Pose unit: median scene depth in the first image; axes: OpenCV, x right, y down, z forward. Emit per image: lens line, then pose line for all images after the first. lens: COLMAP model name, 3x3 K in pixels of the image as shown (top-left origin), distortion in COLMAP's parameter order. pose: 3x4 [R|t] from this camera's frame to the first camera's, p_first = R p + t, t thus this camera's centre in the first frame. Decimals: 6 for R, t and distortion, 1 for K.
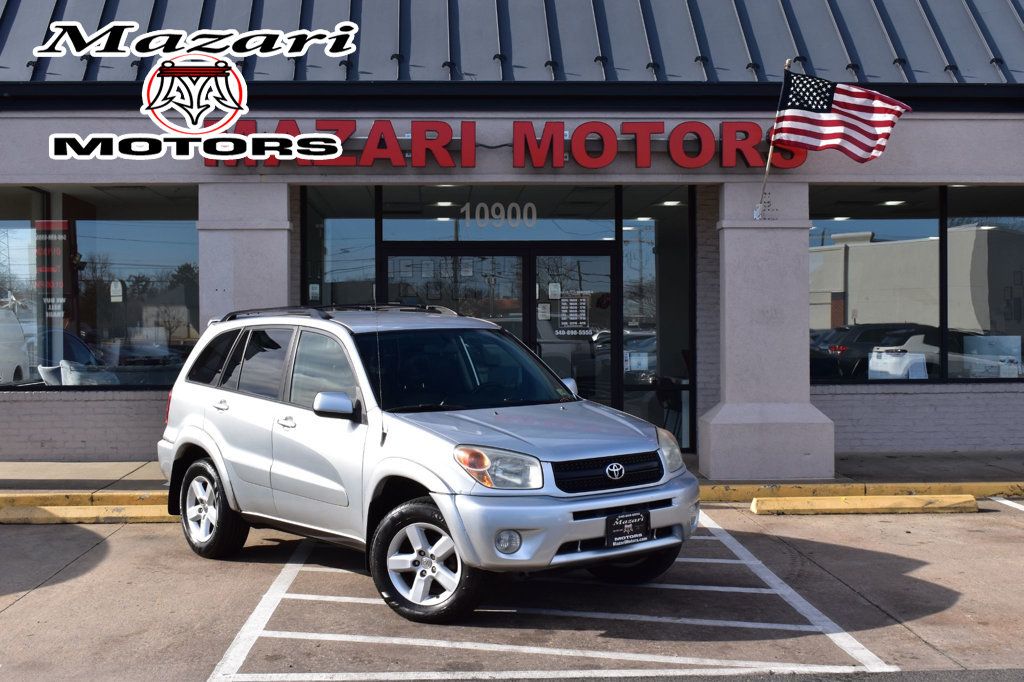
lens RADIAL K [[1399.9, 0, 511.5], [0, 1399.9, 342.9], [0, 0, 1]] dist [-0.044155, 0.000000]
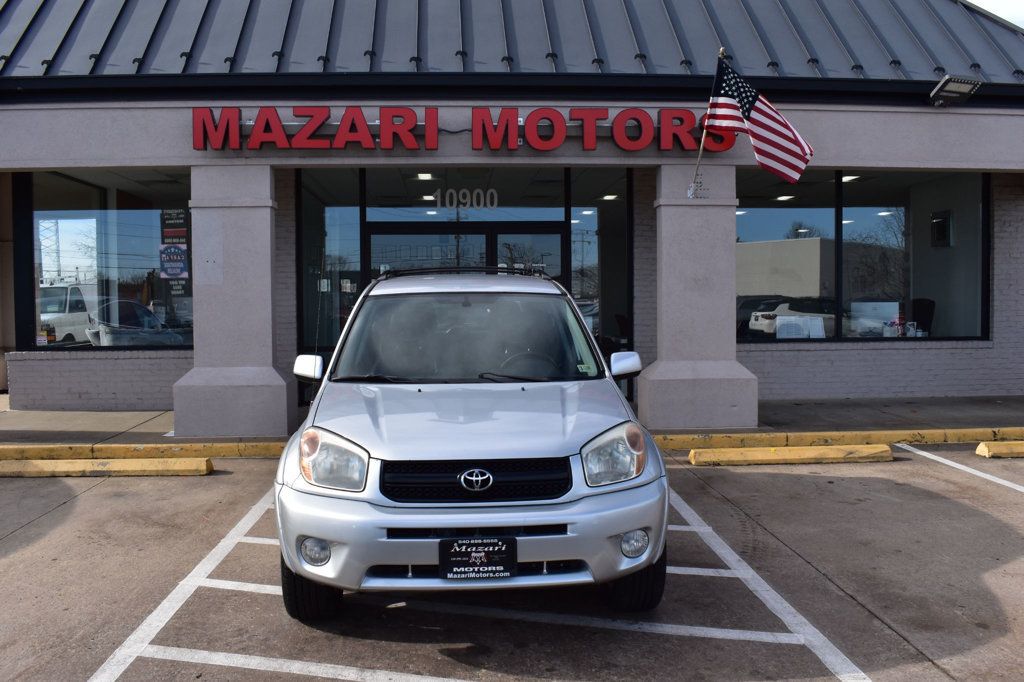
lens RADIAL K [[914.4, 0, 510.1], [0, 914.4, 341.9], [0, 0, 1]] dist [-0.091319, 0.012417]
pose [[0.999914, -0.002975, 0.012766, 0.021227], [0.002532, 0.999398, 0.034587, 0.001889], [-0.012861, -0.034552, 0.999320, 0.269780]]
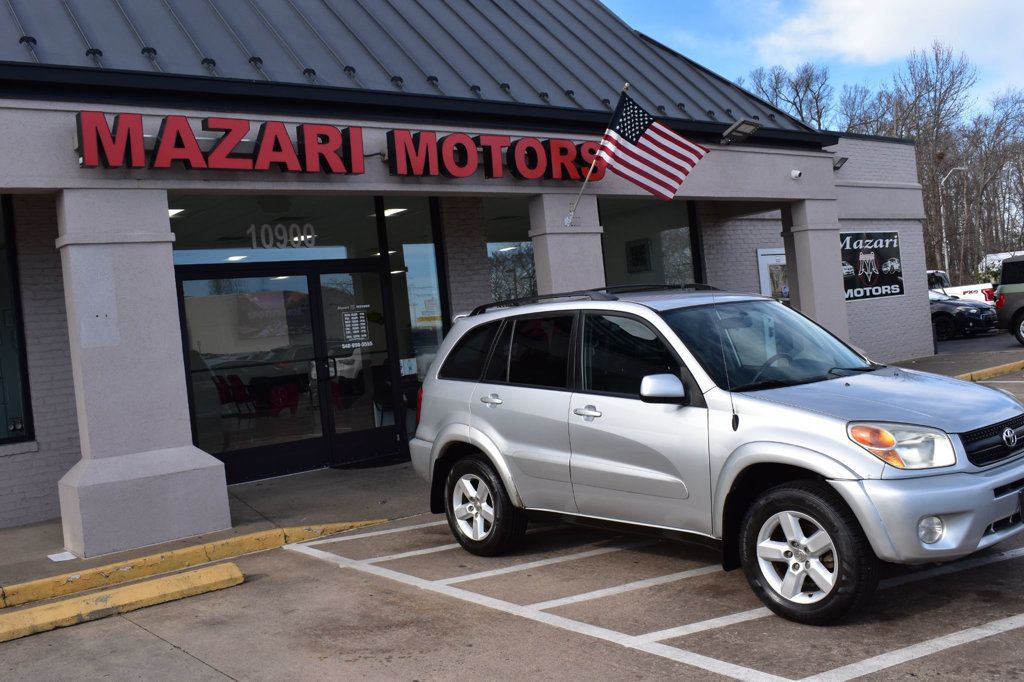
lens RADIAL K [[995.7, 0, 516.0], [0, 995.7, 330.7], [0, 0, 1]] dist [-0.075167, 0.000000]
pose [[0.795662, -0.073481, 0.601267, -0.363116], [0.099174, 0.995023, -0.009635, 0.001312], [-0.597567, 0.067296, 0.798990, 0.379091]]
